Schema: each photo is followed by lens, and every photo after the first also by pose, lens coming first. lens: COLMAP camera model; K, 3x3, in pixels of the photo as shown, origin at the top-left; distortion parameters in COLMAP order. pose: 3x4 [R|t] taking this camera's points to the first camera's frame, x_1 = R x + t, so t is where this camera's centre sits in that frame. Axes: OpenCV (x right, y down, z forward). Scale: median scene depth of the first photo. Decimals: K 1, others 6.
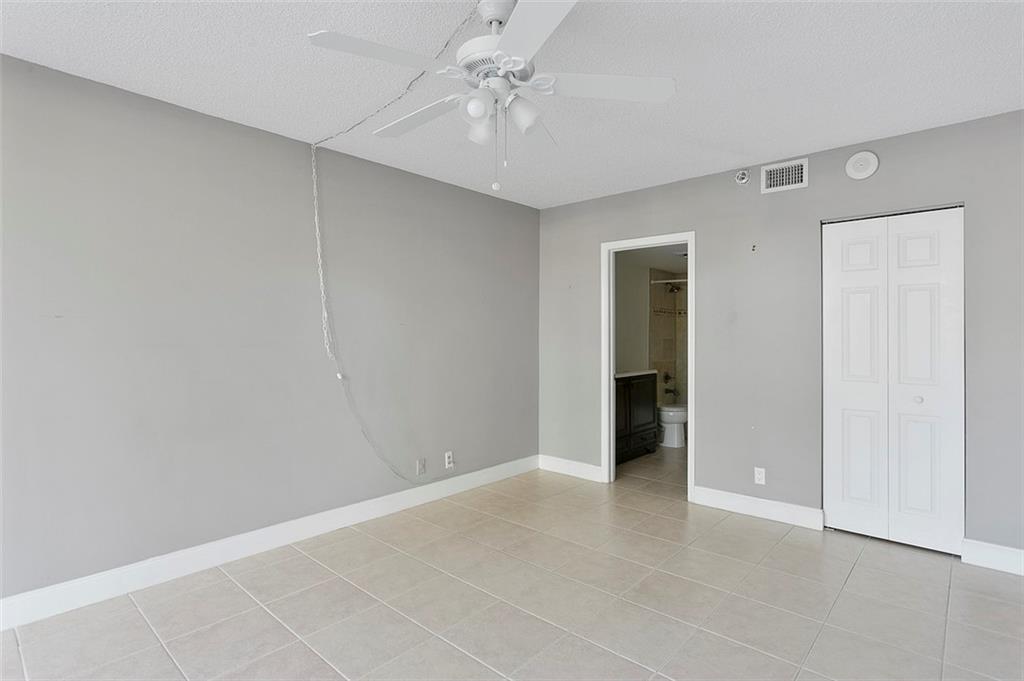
lens RADIAL K [[520.3, 0, 530.2], [0, 520.3, 332.0], [0, 0, 1]] dist [-0.002619, 0.002332]
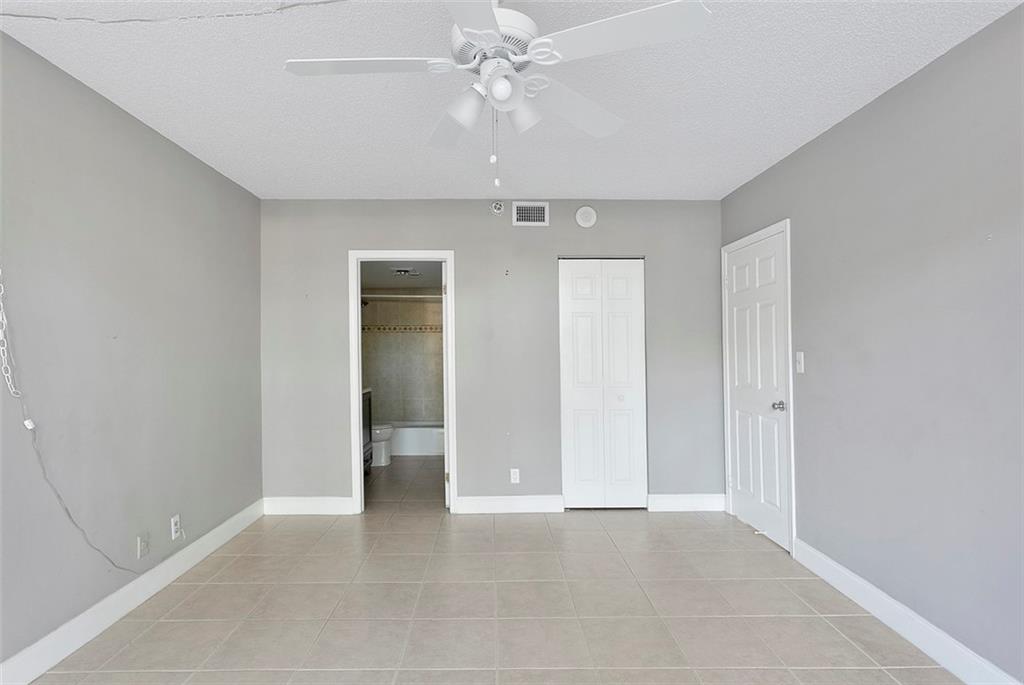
lens RADIAL K [[520.3, 0, 511.2], [0, 520.3, 343.9], [0, 0, 1]] dist [-0.002619, 0.002332]
pose [[0.739089, 0.004081, 0.673595, -0.311491], [0.000170, 0.999980, -0.006244, -0.001996], [-0.673607, 0.004729, 0.739074, 0.165672]]
